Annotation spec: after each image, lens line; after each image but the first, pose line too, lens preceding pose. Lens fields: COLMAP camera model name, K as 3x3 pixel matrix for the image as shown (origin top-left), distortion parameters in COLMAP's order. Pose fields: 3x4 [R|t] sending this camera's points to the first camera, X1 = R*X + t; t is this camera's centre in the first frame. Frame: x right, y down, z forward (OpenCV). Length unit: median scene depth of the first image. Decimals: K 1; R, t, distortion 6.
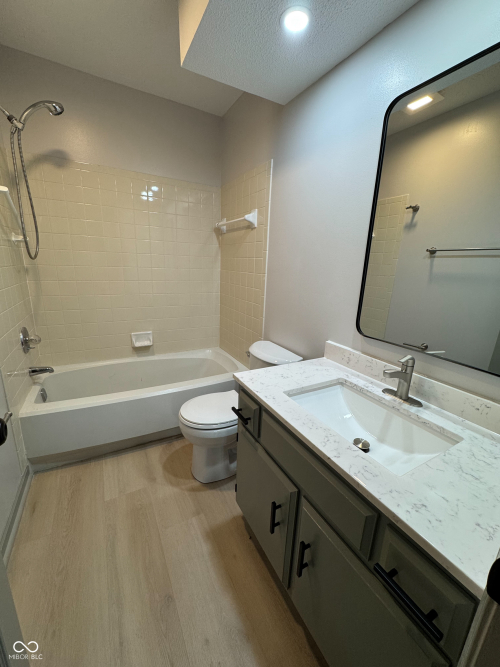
lens RADIAL K [[267.1, 0, 249.3], [0, 267.1, 330.8], [0, 0, 1]] dist [-0.000109, 0.001000]
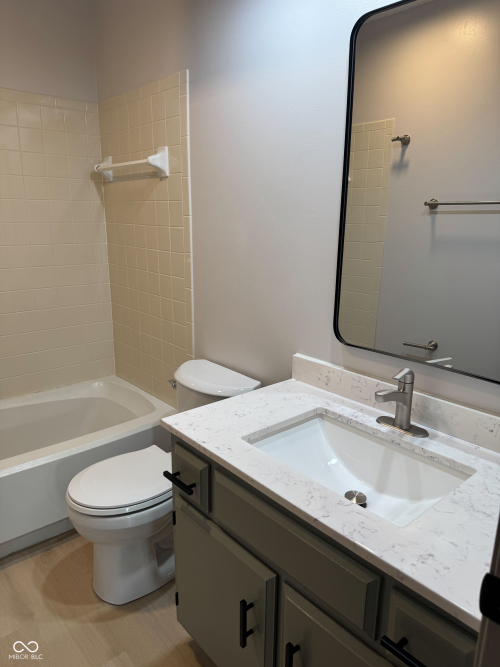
lens RADIAL K [[468.4, 0, 243.1], [0, 468.4, 331.9], [0, 0, 1]] dist [0.054311, -0.055931]
pose [[0.979163, -0.078033, 0.187485, -0.068173], [0.078628, 0.996895, 0.004271, -0.043324], [-0.187236, 0.010560, 0.982258, -0.169348]]
